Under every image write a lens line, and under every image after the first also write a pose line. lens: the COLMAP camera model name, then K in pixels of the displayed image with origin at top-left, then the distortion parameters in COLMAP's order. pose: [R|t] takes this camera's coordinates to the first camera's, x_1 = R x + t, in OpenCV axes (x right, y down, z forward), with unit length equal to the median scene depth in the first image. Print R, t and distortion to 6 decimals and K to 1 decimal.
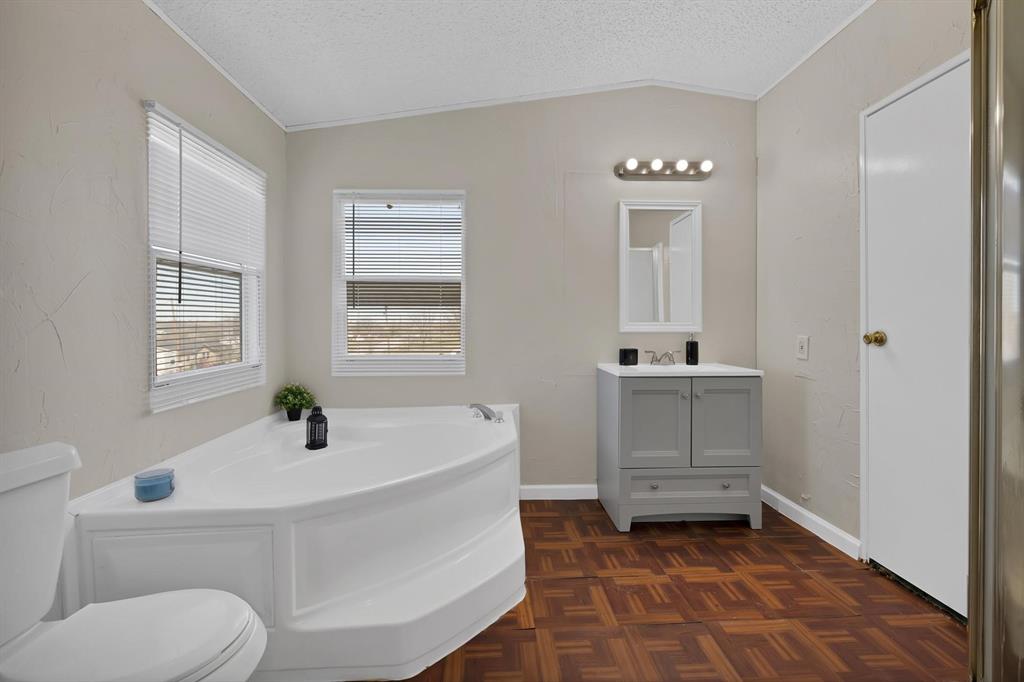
lens RADIAL K [[450.9, 0, 509.5], [0, 450.9, 333.7], [0, 0, 1]] dist [-0.000197, 0.001225]
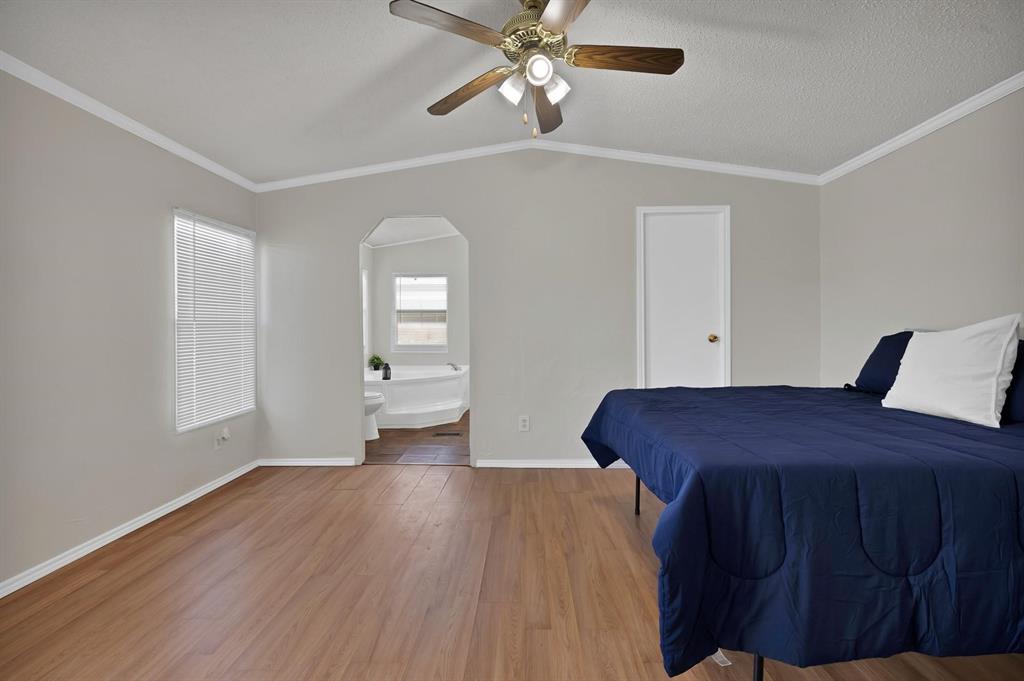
lens RADIAL K [[450.9, 0, 509.9], [0, 450.9, 335.3], [0, 0, 1]] dist [-0.000197, 0.001225]
pose [[0.996420, 0.001473, -0.084529, 0.435367], [-0.001854, 0.999988, -0.004427, 0.015224], [0.084521, 0.004568, 0.996411, -1.344716]]
